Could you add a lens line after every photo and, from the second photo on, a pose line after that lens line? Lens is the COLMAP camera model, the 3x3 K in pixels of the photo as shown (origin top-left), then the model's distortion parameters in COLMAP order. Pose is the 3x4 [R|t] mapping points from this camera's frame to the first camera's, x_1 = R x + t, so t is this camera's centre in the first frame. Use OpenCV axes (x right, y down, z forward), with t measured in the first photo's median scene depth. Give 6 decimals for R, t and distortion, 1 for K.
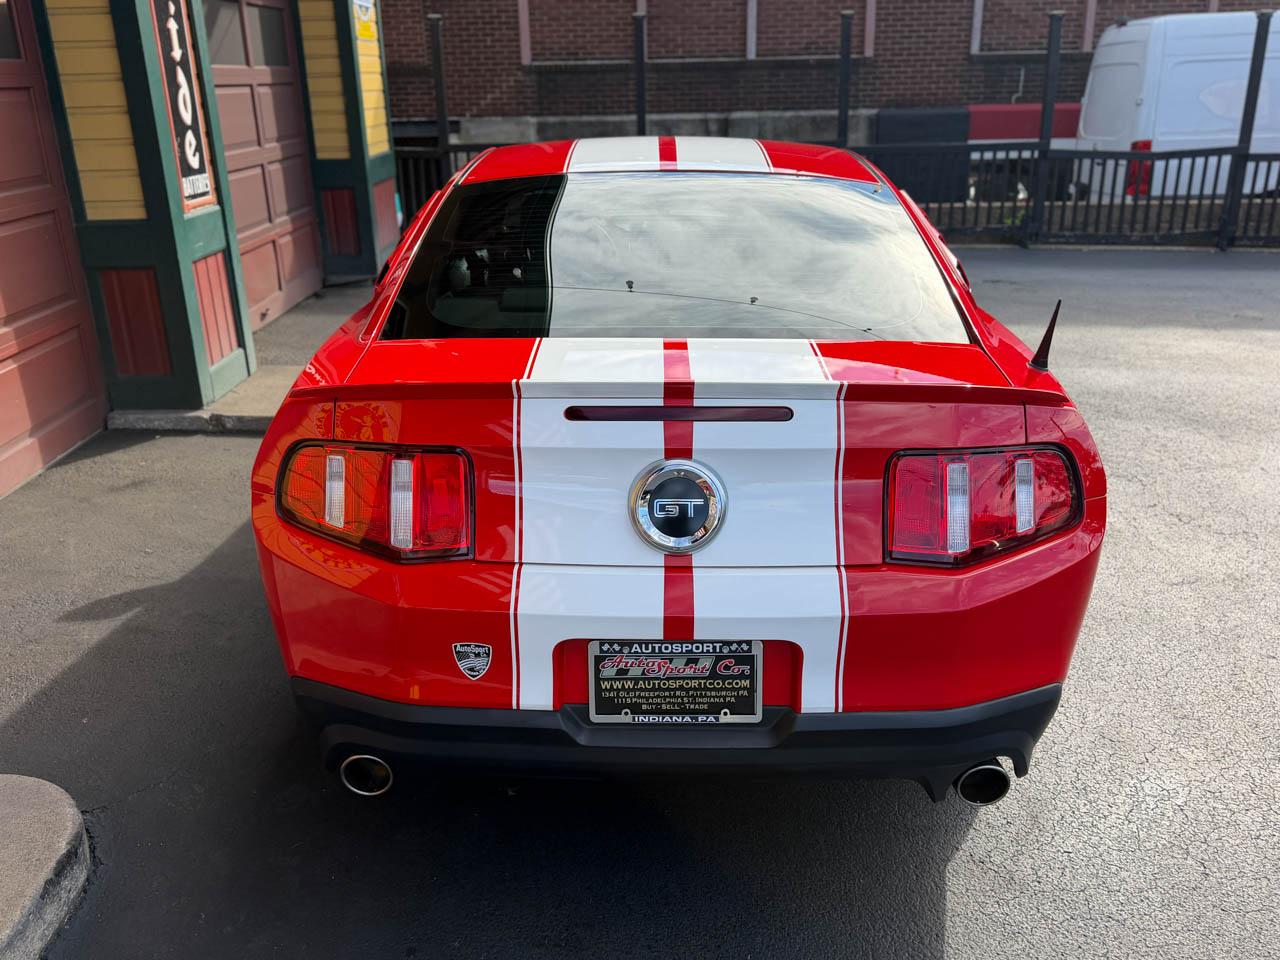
lens RADIAL K [[1078.5, 0, 638.9], [0, 1078.5, 474.4], [0, 0, 1]] dist [0.029610, -0.033612]
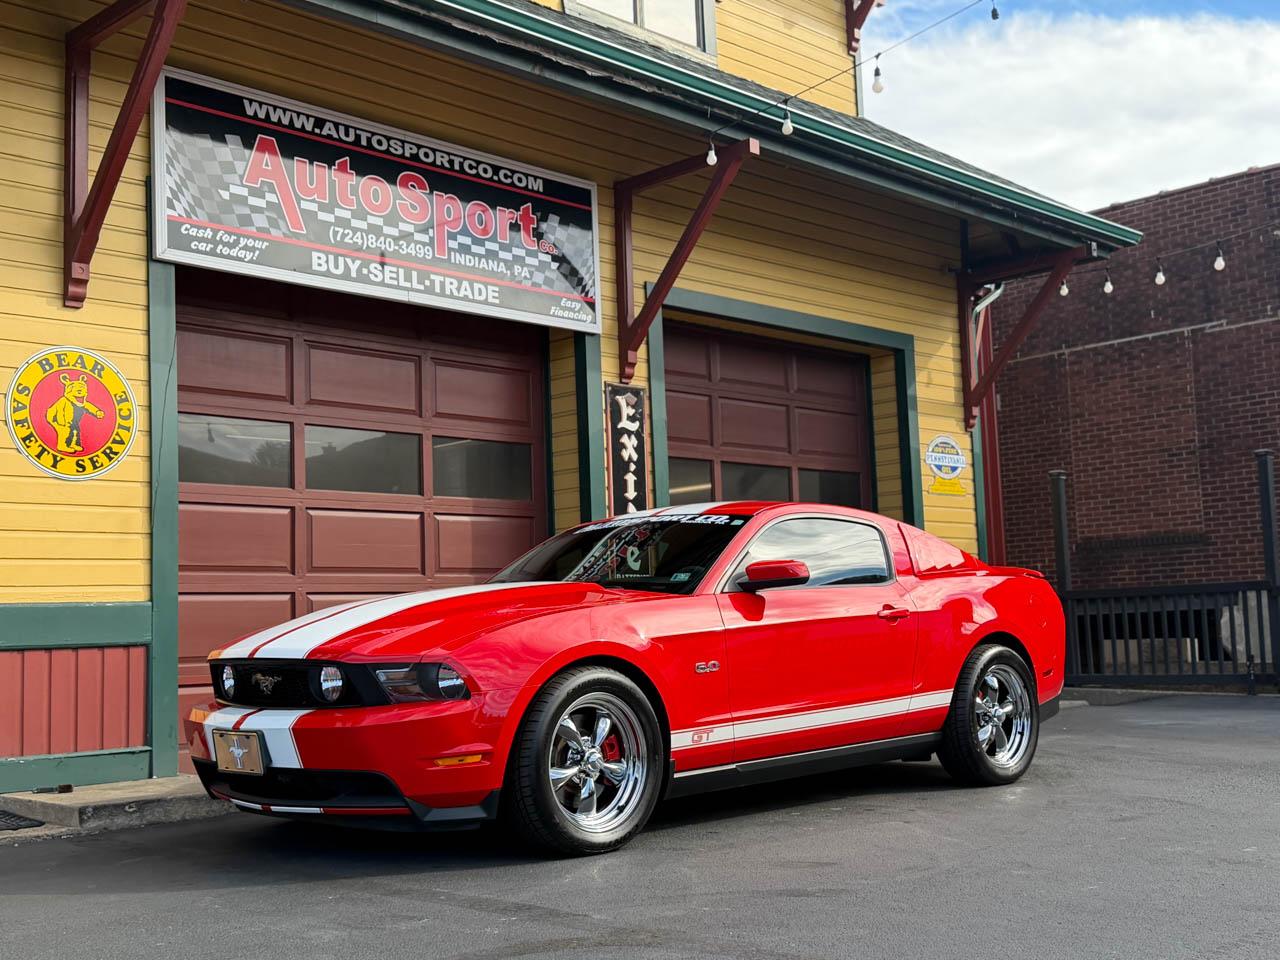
lens RADIAL K [[1492.1, 0, 644.9], [0, 1492.1, 484.9], [0, 0, 1]] dist [0.082707, 0.000000]
pose [[0.711016, -0.081490, -0.698438, 0.877299], [-0.218361, 0.918570, -0.329466, 0.232038], [0.668413, 0.386767, 0.635323, -0.250826]]
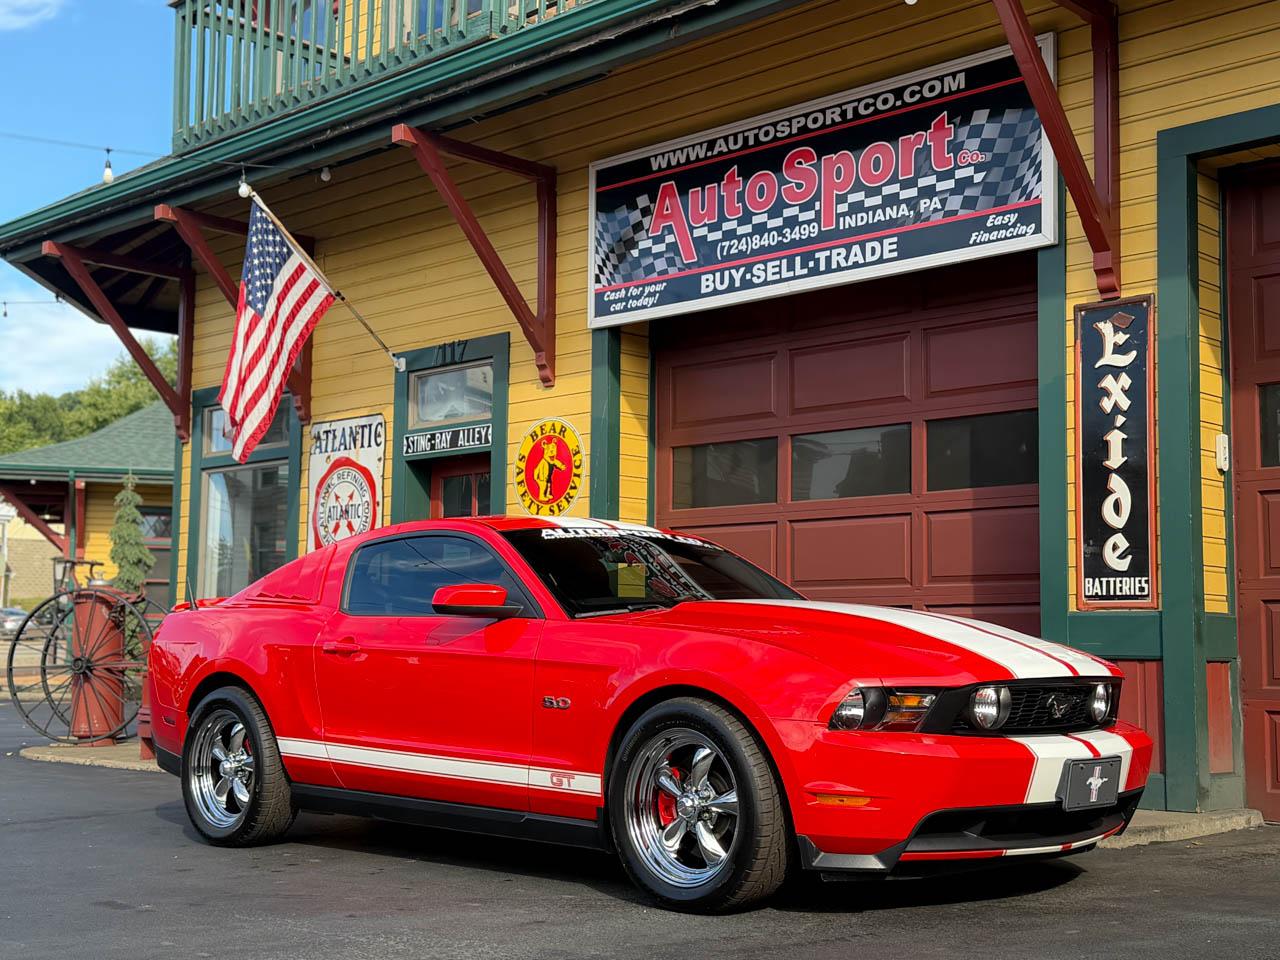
lens RADIAL K [[1697.4, 0, 637.9], [0, 1697.4, 491.4], [0, 0, 1]] dist [0.088403, 0.000000]
pose [[-0.697245, -0.060033, -0.714315, 0.885552], [-0.243655, 0.957004, 0.157404, -0.434983], [0.674152, 0.283796, -0.681893, 1.551316]]
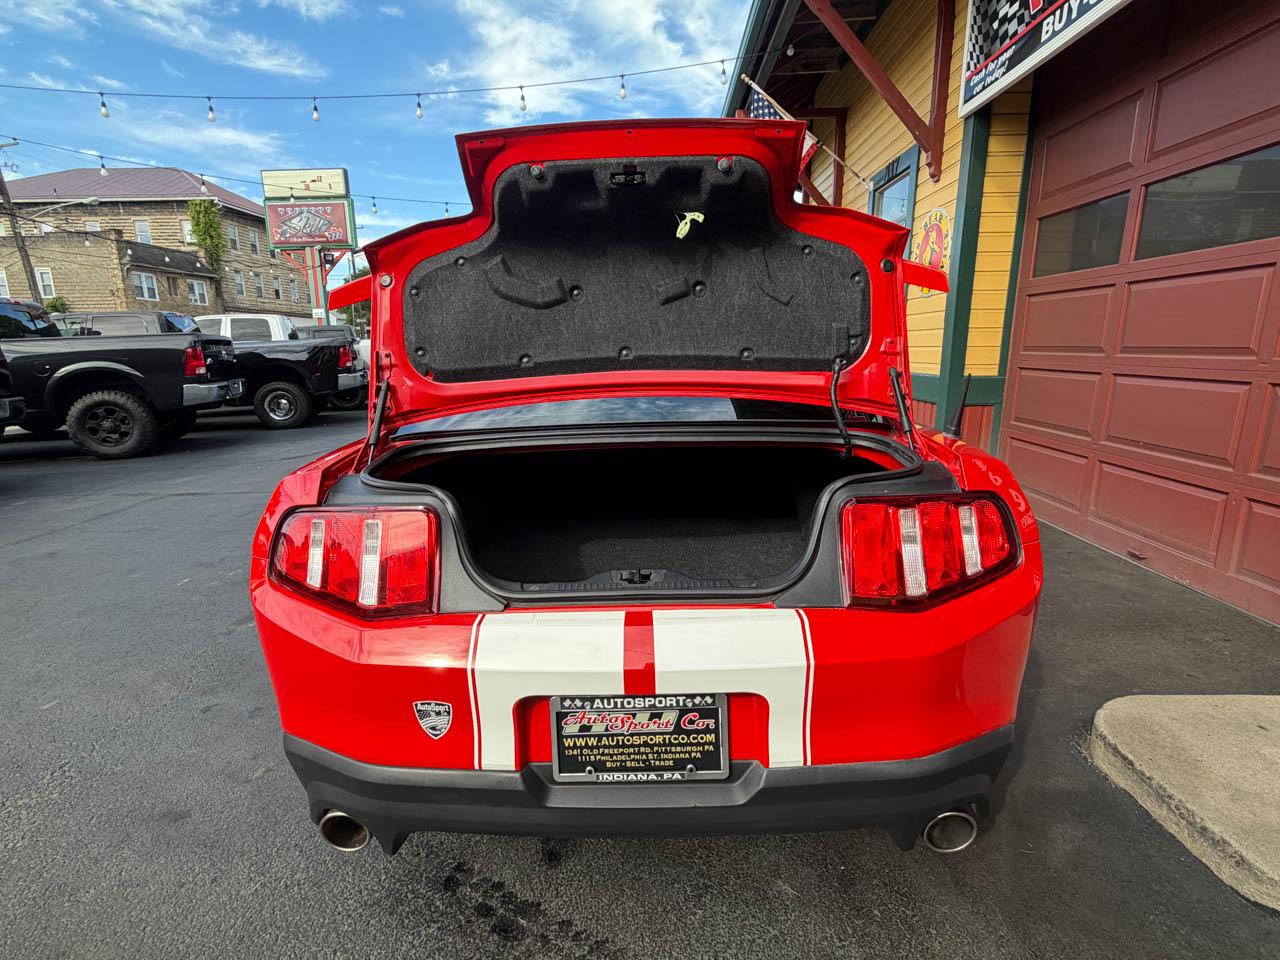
lens RADIAL K [[625.5, 0, 638.1], [0, 625.5, 486.7], [0, 0, 1]] dist [0.001291, -0.000232]
pose [[-0.999425, 0.022352, 0.025483, 0.021952], [0.032608, 0.839293, 0.542700, -0.353910], [-0.009258, 0.543219, -0.839540, 1.119750]]
